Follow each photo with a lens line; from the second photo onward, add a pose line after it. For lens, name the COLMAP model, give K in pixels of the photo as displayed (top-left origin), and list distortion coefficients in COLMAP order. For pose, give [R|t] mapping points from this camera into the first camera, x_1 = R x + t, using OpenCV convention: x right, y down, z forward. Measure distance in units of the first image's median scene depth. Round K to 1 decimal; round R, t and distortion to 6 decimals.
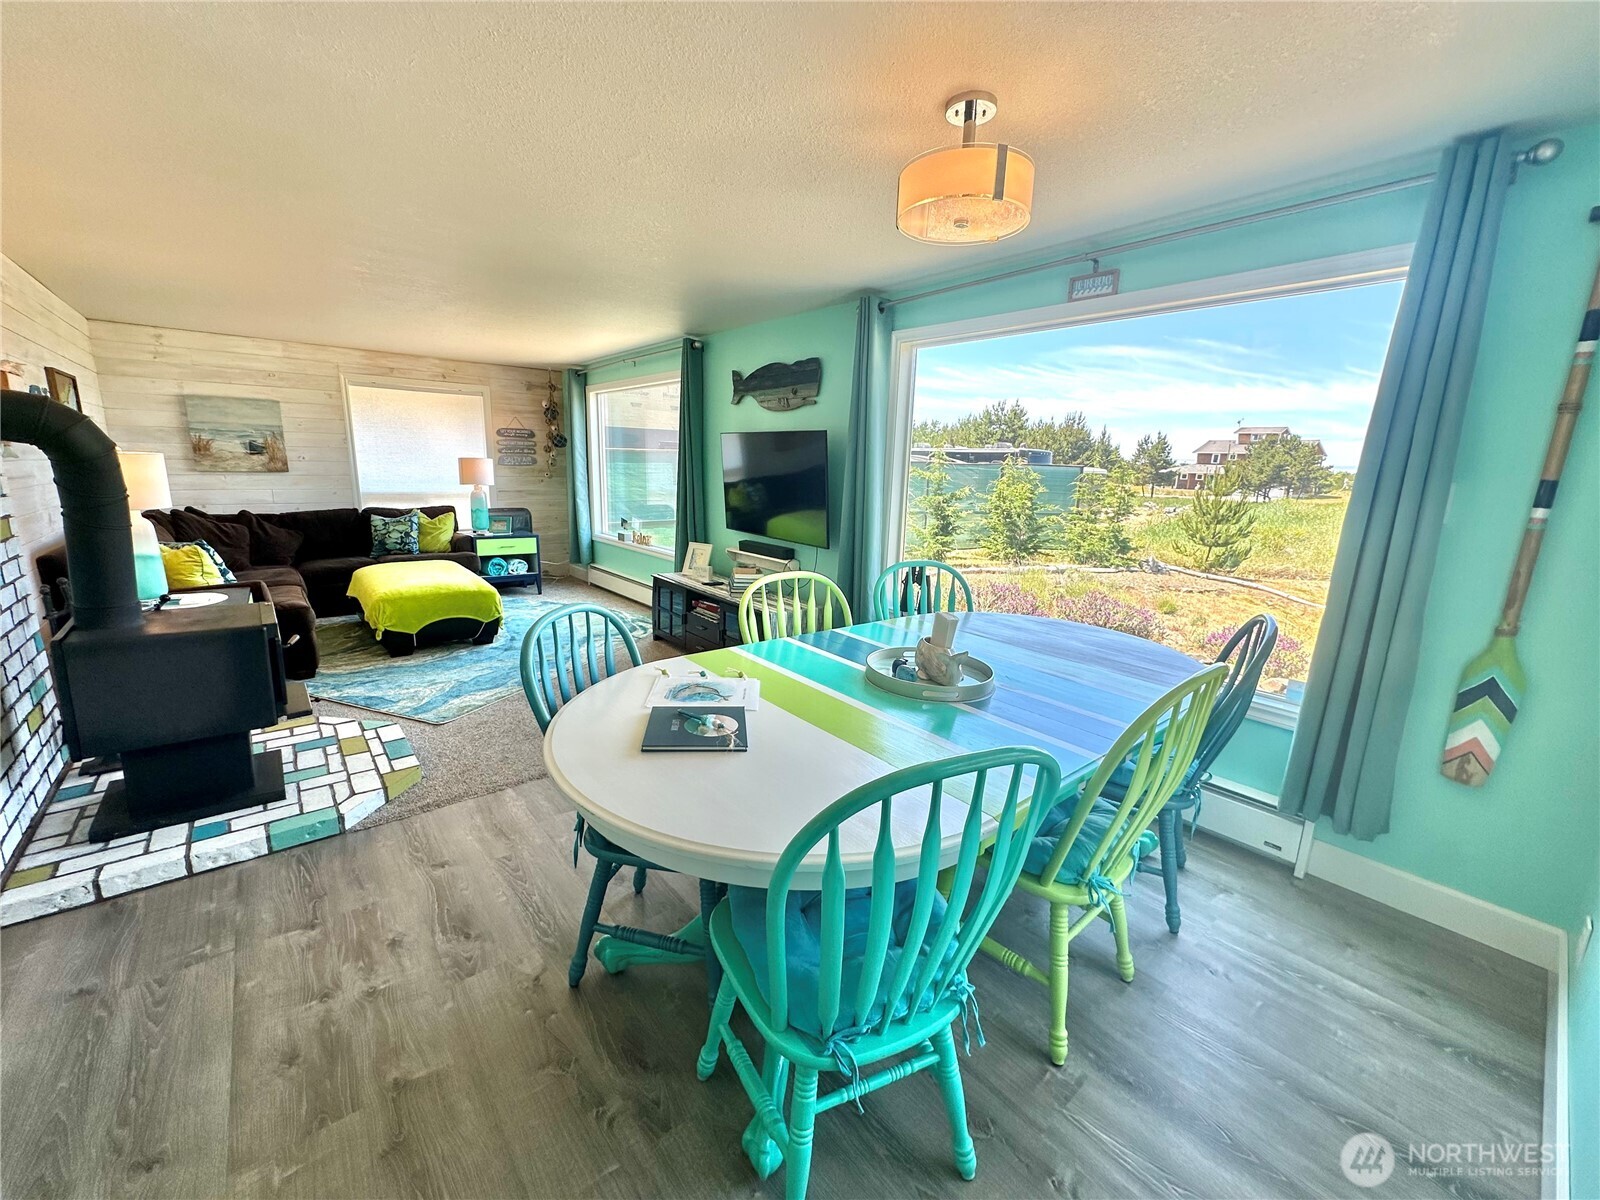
lens RADIAL K [[639.5, 0, 800.1], [0, 639.5, 600.0], [0, 0, 1]] dist [-0.003541, 0.000585]
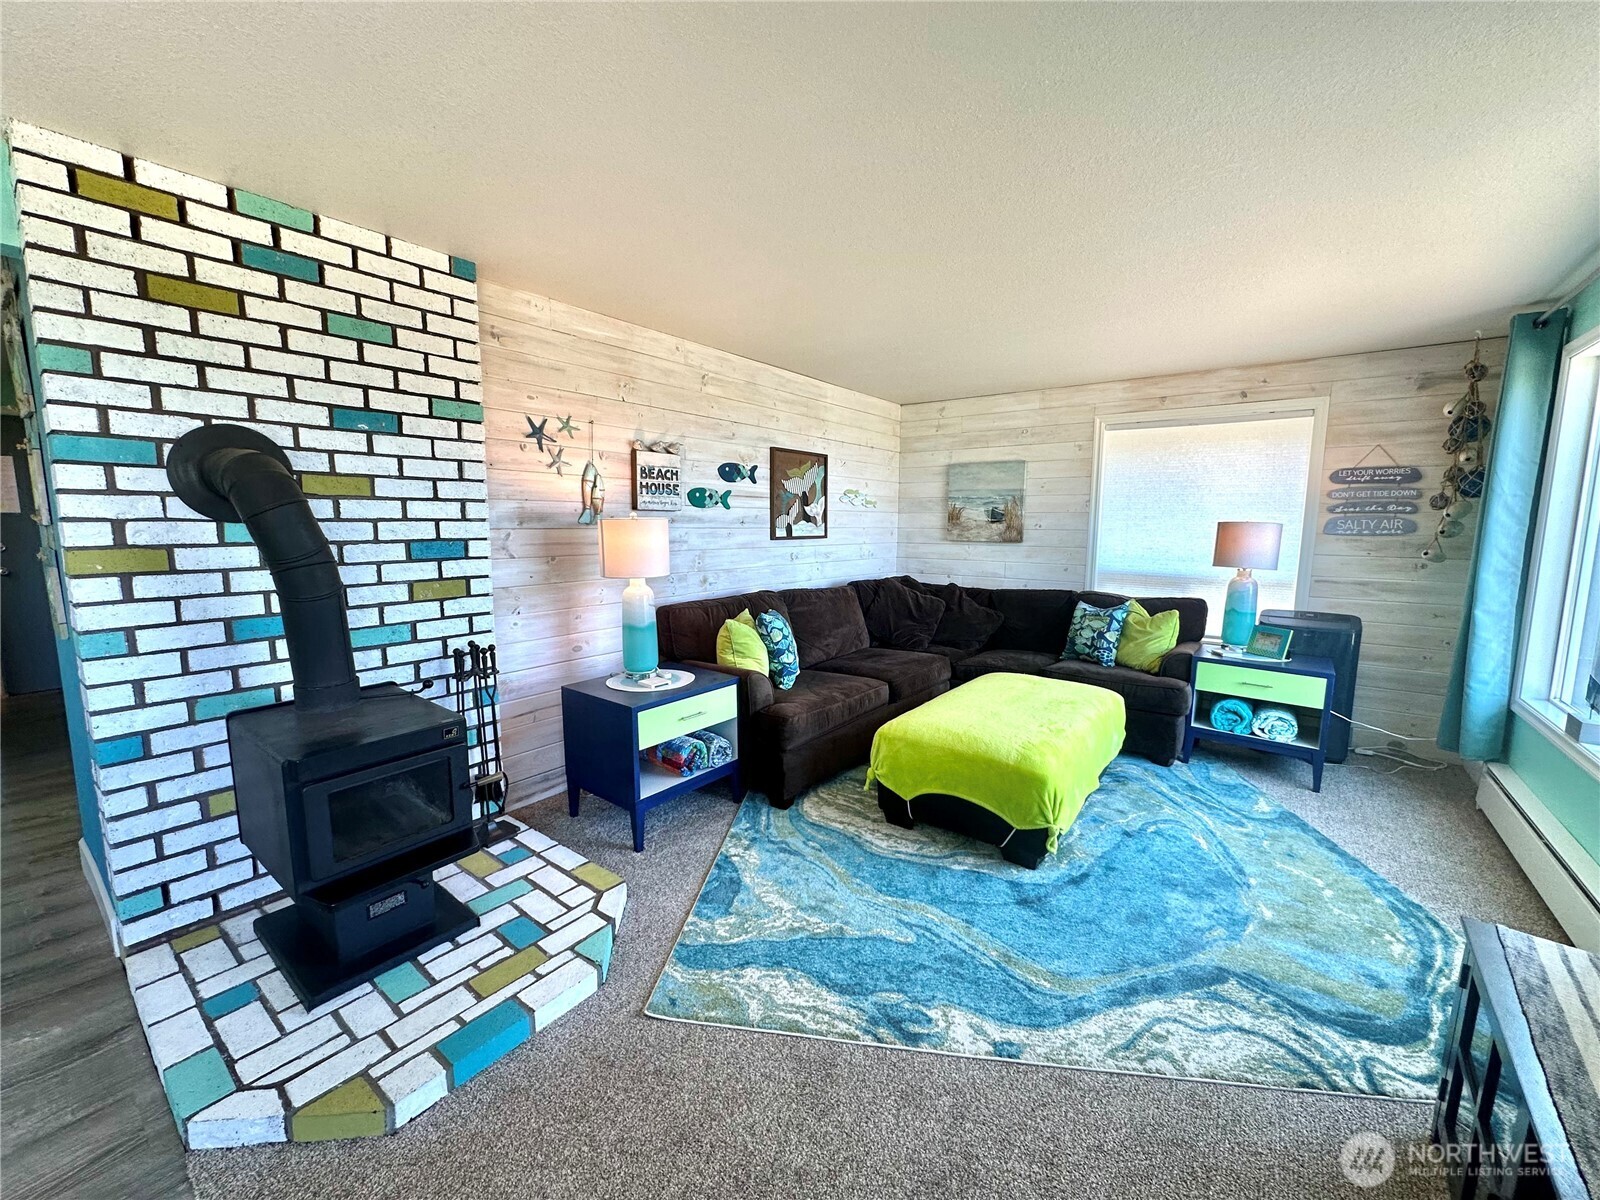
lens RADIAL K [[639.5, 0, 798.4], [0, 639.5, 597.2], [0, 0, 1]] dist [-0.003541, 0.000585]
pose [[0.217567, 0.093050, -0.971600, -0.035657], [-0.204905, 0.977617, 0.047742, -0.115703], [0.954295, 0.188699, 0.231764, 0.565508]]
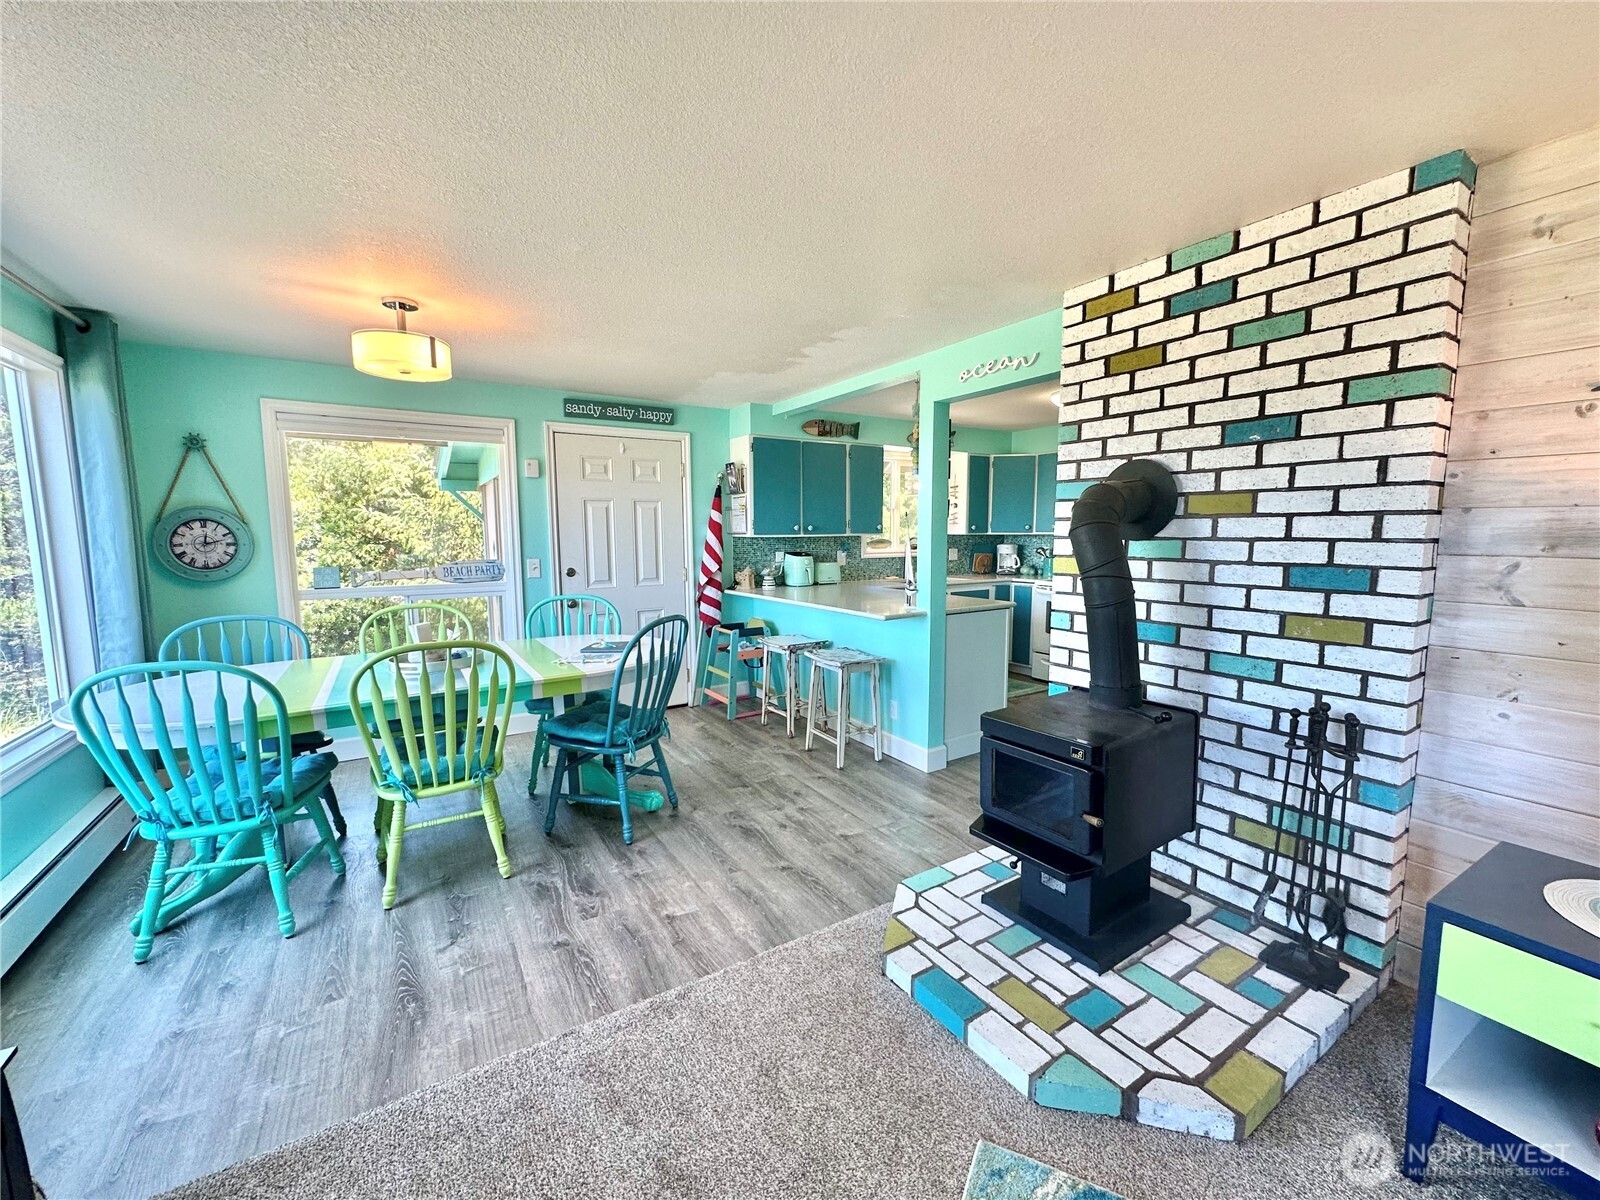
lens RADIAL K [[639.5, 0, 804.6], [0, 639.5, 597.5], [0, 0, 1]] dist [-0.003541, 0.000585]
pose [[-0.991579, -0.039256, 0.123407, -0.293383], [0.001374, 0.949705, 0.313142, -0.174758], [-0.129493, 0.310675, -0.941654, 0.790957]]
